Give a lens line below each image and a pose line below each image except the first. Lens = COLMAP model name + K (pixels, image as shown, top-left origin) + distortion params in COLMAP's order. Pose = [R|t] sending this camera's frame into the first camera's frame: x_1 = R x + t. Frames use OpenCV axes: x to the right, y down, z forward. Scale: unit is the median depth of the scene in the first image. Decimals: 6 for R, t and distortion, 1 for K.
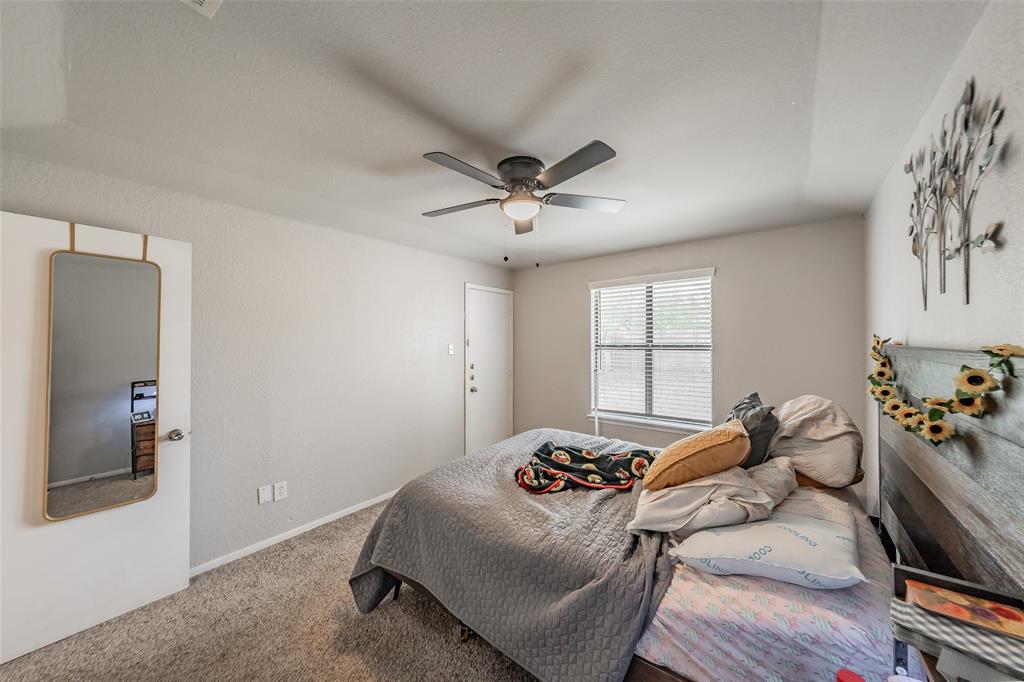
lens RADIAL K [[357.1, 0, 516.3], [0, 357.1, 339.3], [0, 0, 1]] dist [-0.000495, -0.000031]
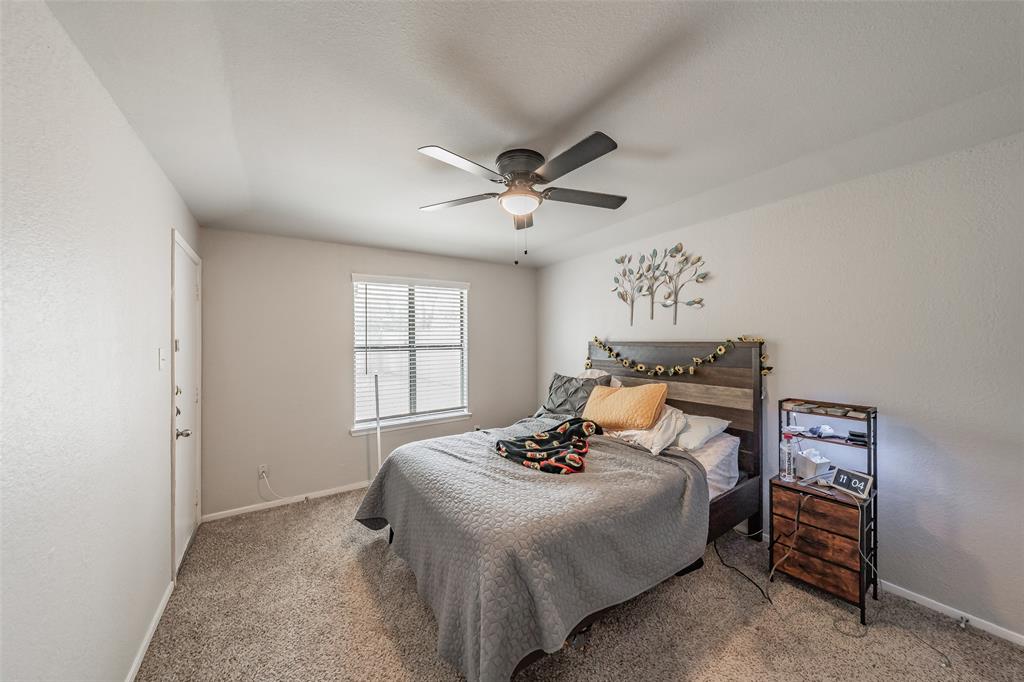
lens RADIAL K [[357.1, 0, 515.3], [0, 357.1, 341.4], [0, 0, 1]] dist [-0.000495, -0.000031]
pose [[0.323506, 0.002431, 0.946223, -0.512351], [0.007513, 0.999959, -0.005138, 0.010431], [-0.946196, 0.008771, 0.323475, 0.387405]]
